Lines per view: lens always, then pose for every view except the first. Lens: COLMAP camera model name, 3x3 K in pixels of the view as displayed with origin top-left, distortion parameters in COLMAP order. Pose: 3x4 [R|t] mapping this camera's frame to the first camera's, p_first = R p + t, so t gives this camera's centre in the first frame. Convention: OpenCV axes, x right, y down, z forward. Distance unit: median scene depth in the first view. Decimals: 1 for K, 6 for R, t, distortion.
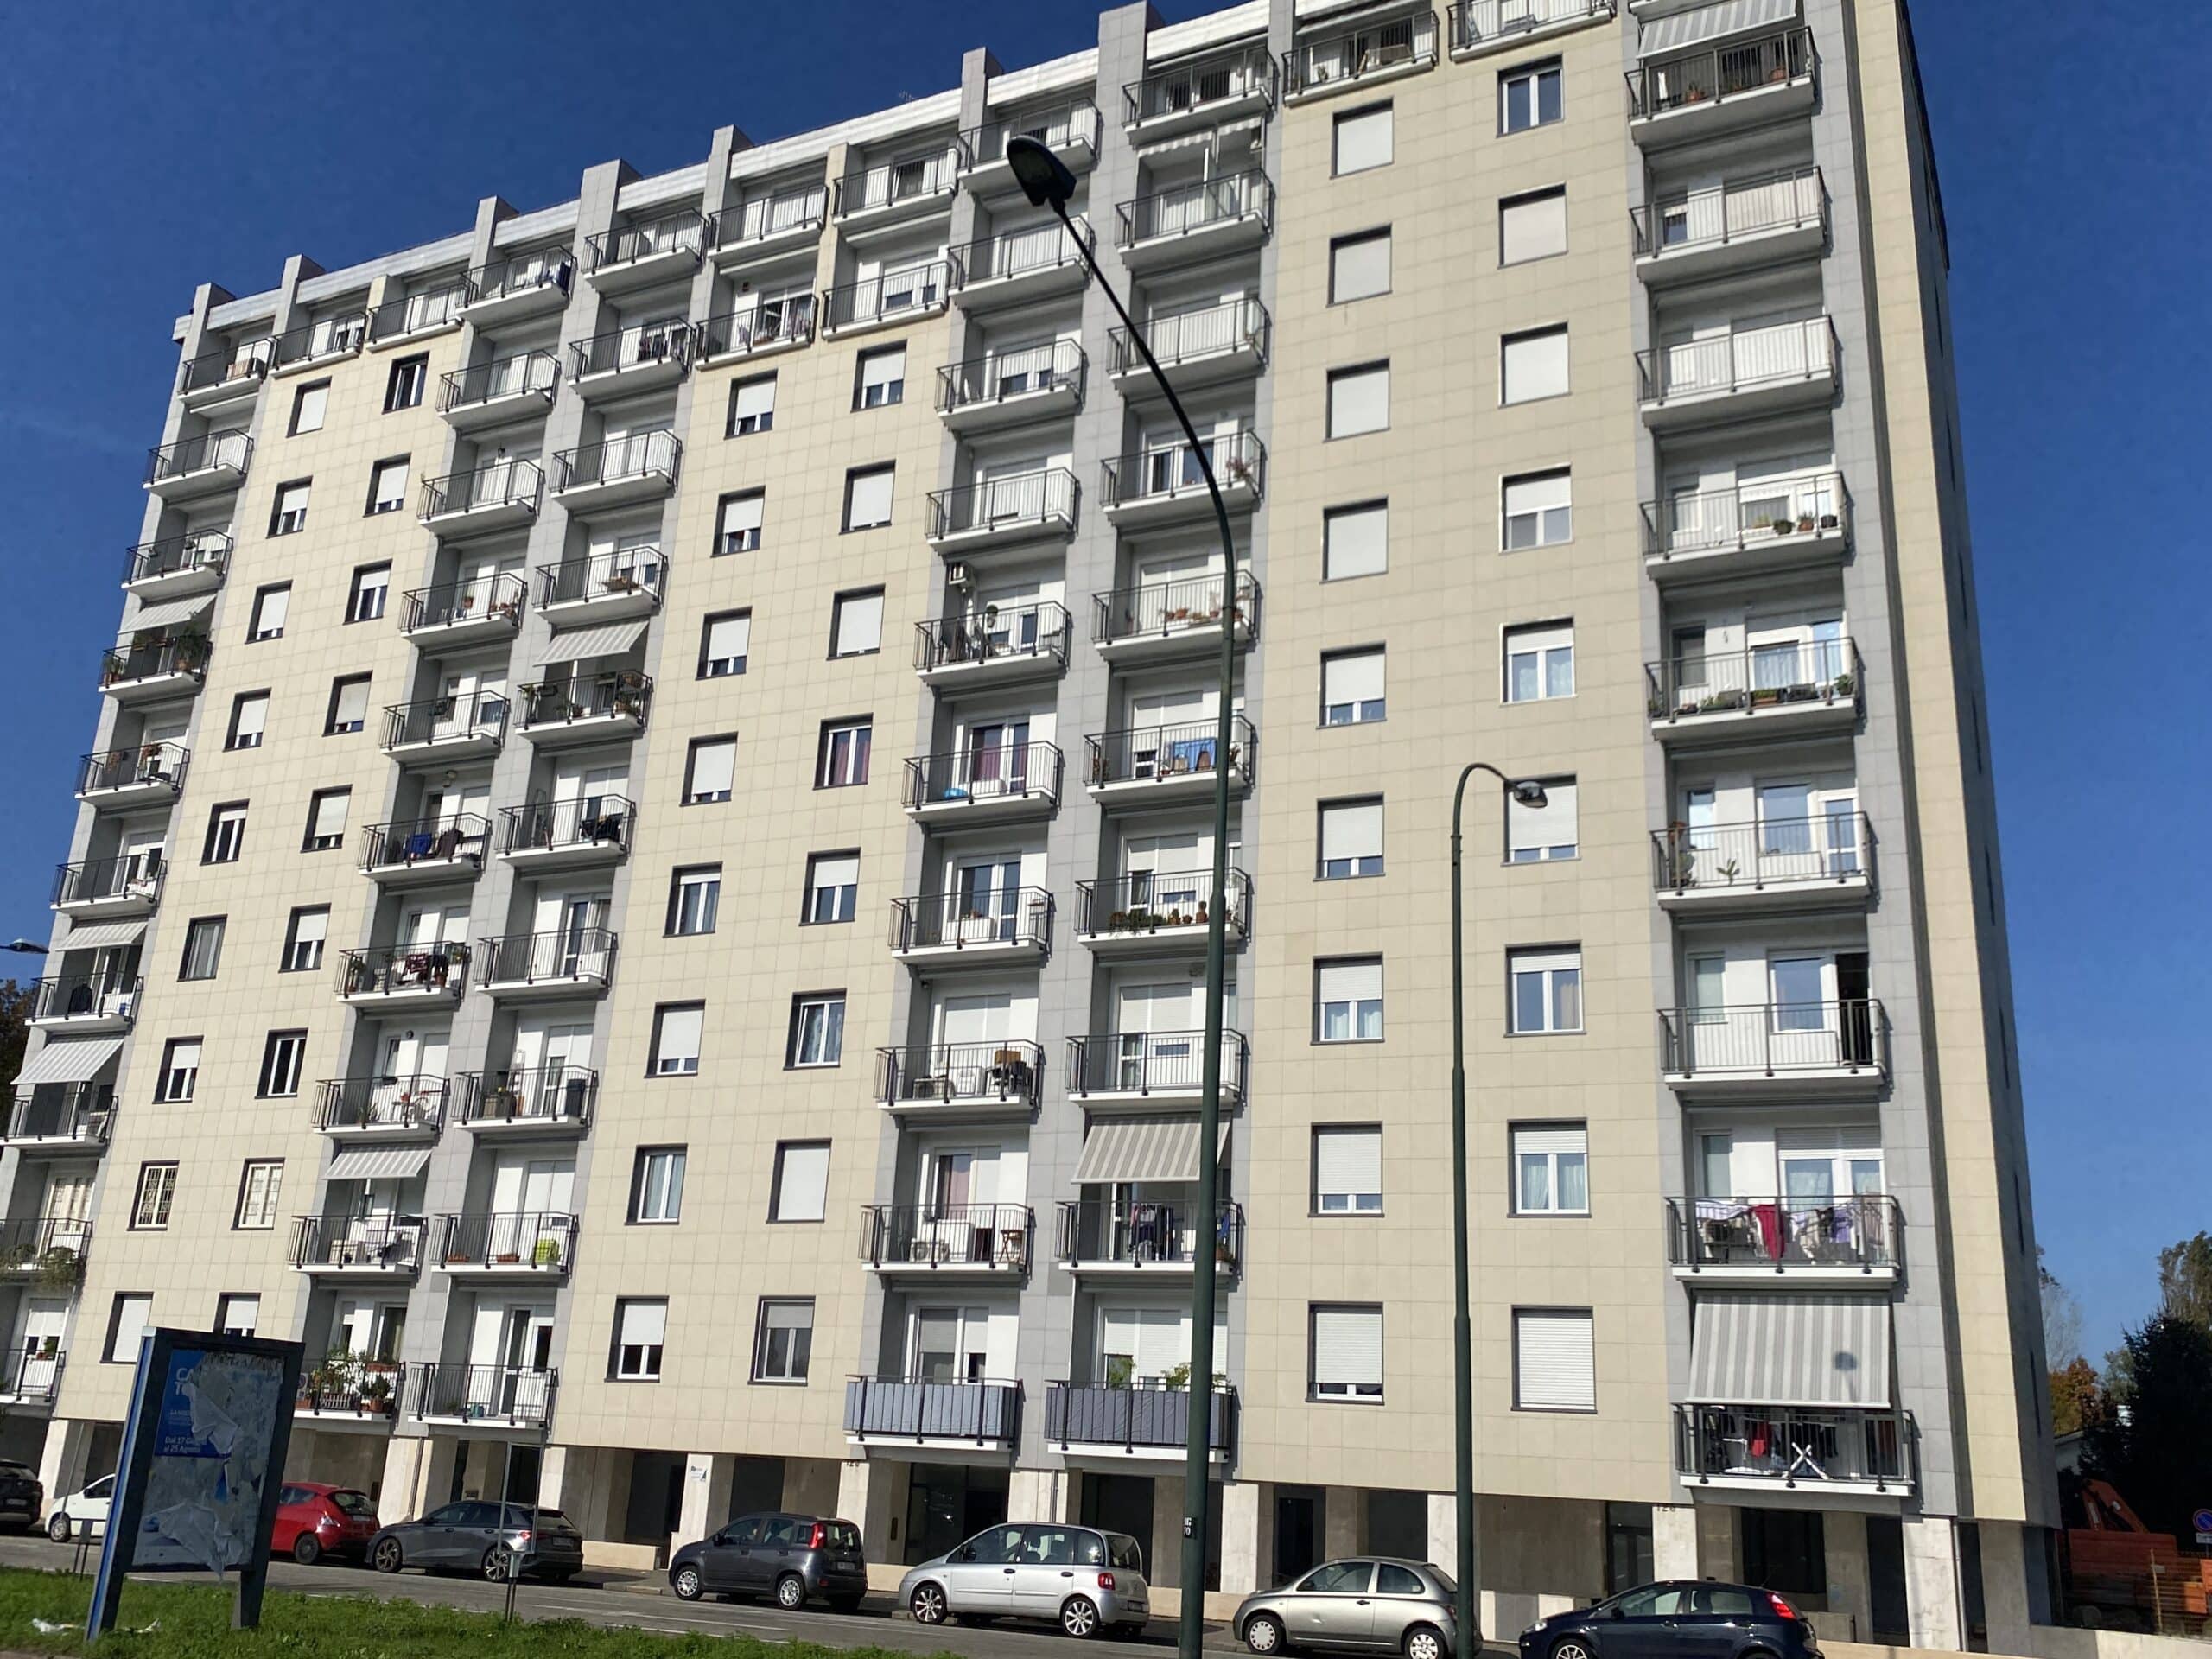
lens RADIAL K [[2092.7, 0, 1067.5], [0, 2092.7, 779.0], [0, 0, 1]] dist [0.023407, 0.000000]
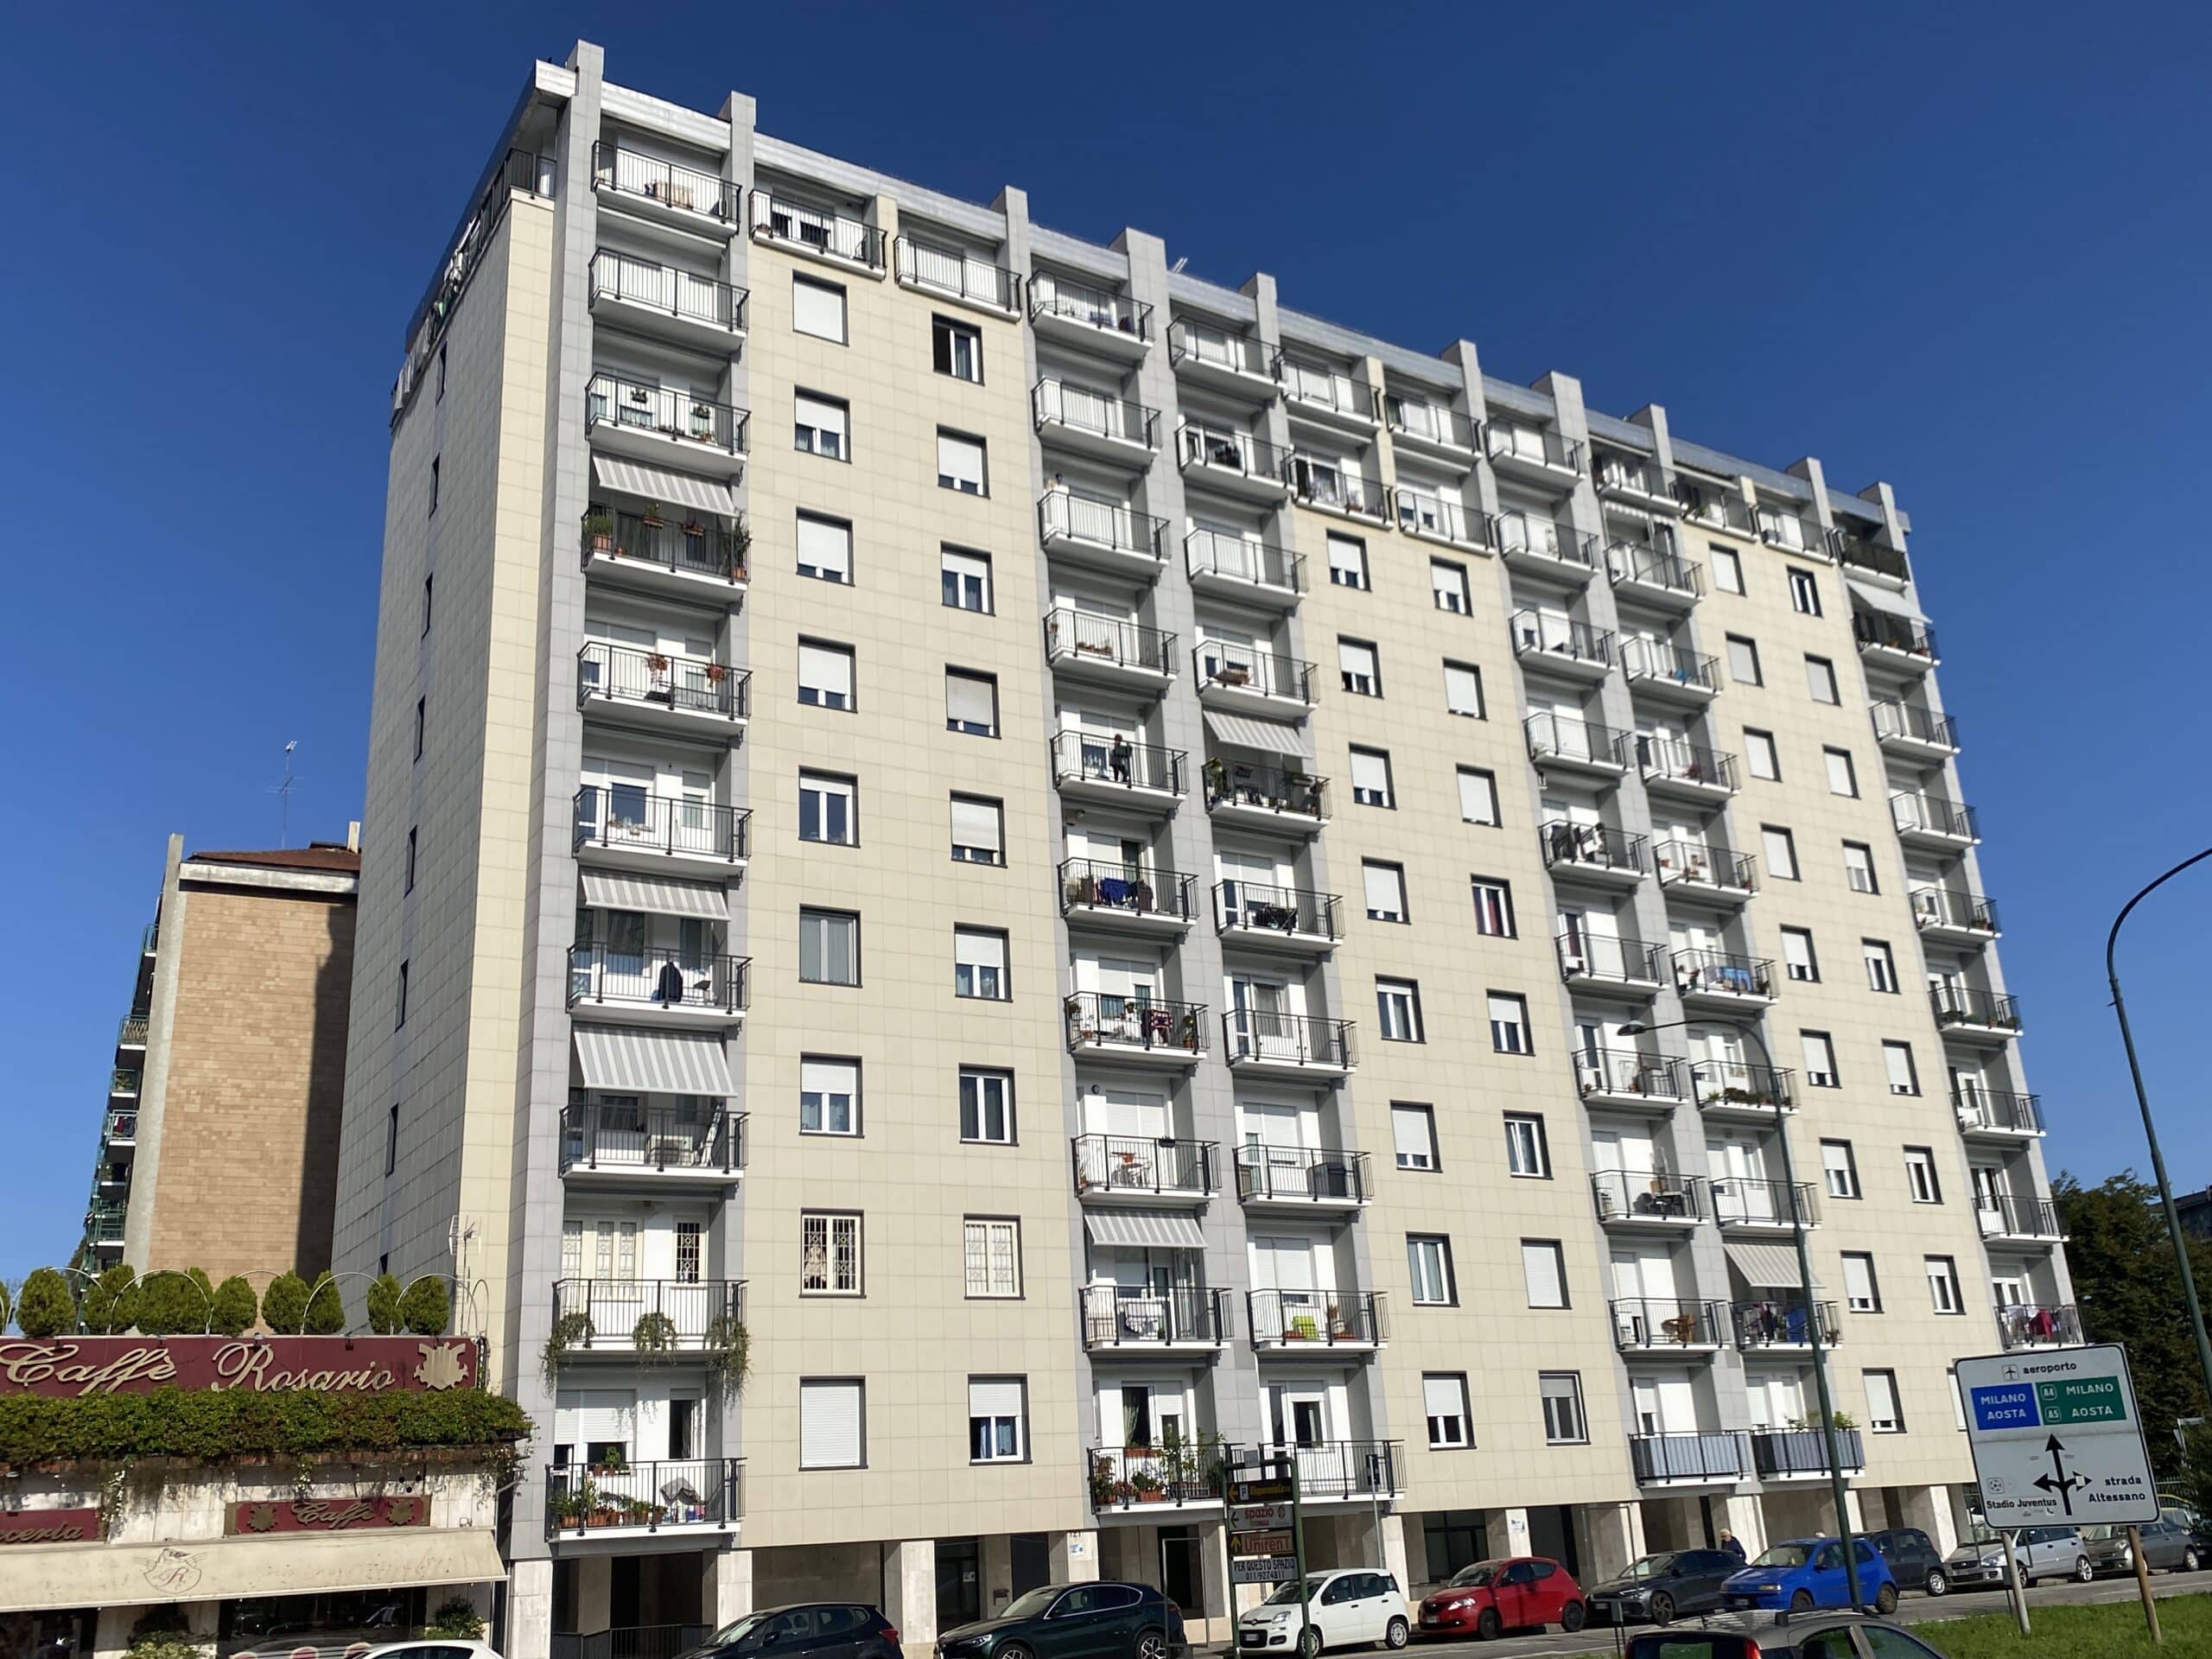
lens RADIAL K [[1954.5, 0, 1097.7], [0, 1954.5, 815.0], [0, 0, 1]] dist [-0.009065, 0.014162]
pose [[0.509759, 0.222278, 0.831106, -1.030582], [-0.196437, 0.970600, -0.139100, 0.120012], [-0.837590, -0.092353, 0.538436, 0.533423]]
